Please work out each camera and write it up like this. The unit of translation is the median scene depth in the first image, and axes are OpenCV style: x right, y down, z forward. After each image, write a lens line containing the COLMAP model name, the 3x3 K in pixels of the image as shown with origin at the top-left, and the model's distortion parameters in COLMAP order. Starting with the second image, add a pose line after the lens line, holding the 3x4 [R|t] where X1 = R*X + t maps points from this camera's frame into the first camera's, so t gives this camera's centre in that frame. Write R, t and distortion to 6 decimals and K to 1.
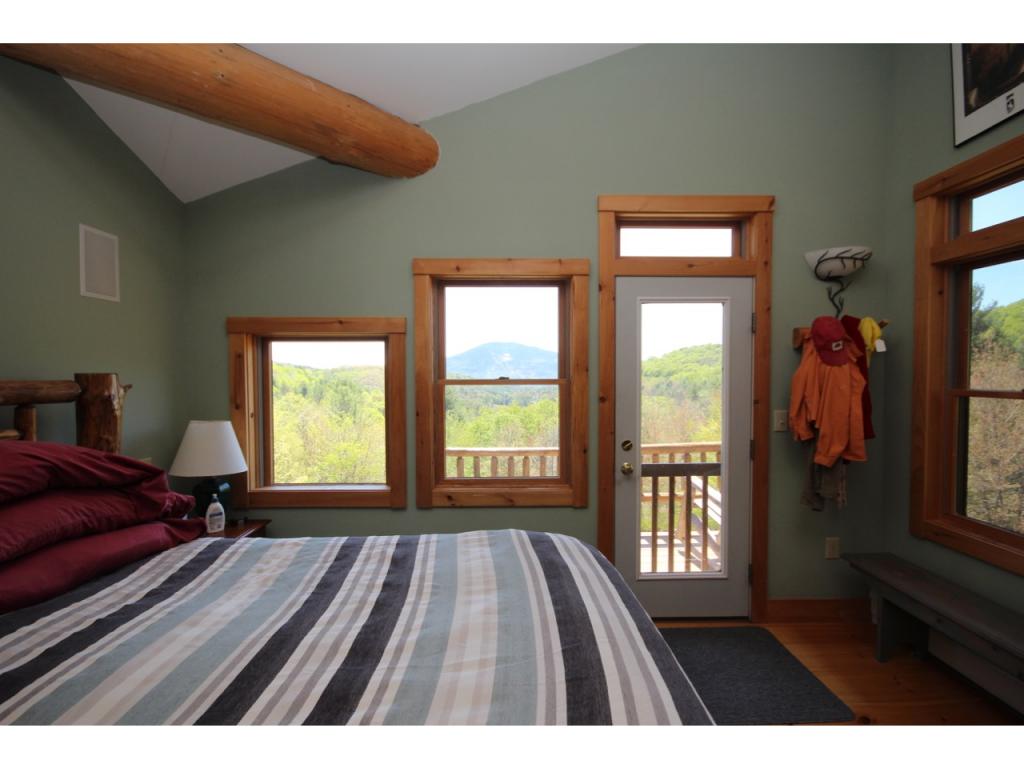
lens RADIAL K [[472.7, 0, 518.2], [0, 472.7, 388.8], [0, 0, 1]] dist [0.006059, -0.009463]
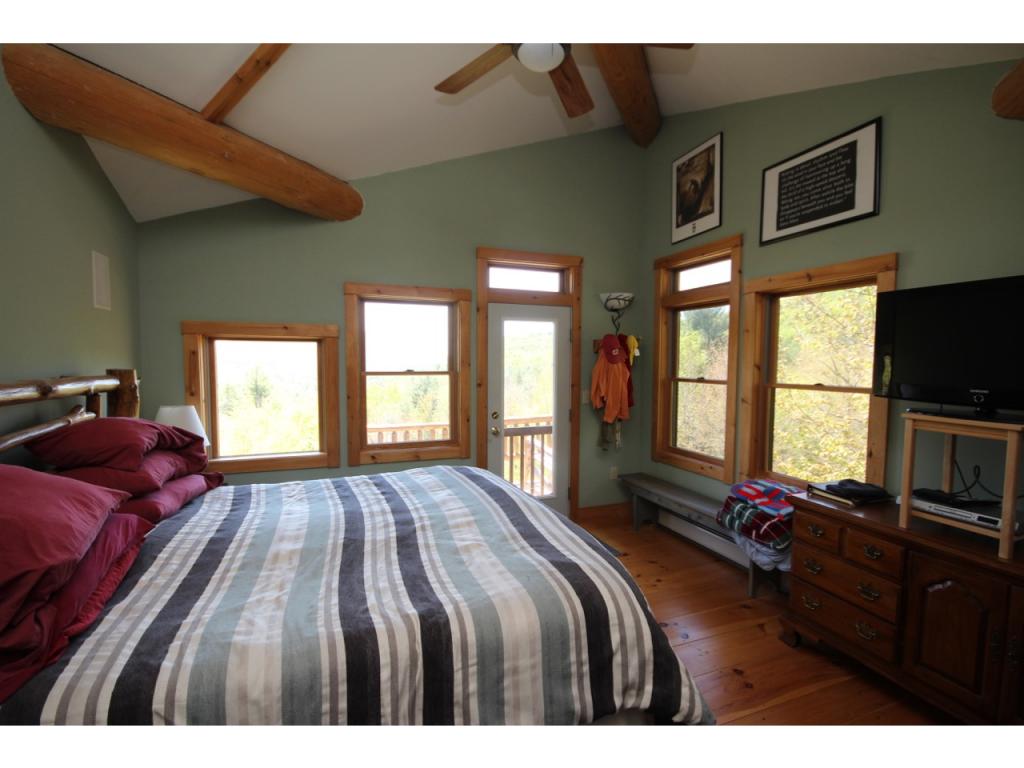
lens RADIAL K [[472.7, 0, 518.2], [0, 472.7, 388.8], [0, 0, 1]] dist [0.006059, -0.009463]
pose [[0.937631, -0.013402, 0.347373, -0.231864], [0.002325, 0.999476, 0.032285, -0.013768], [-0.347623, -0.029464, 0.937171, -0.448455]]
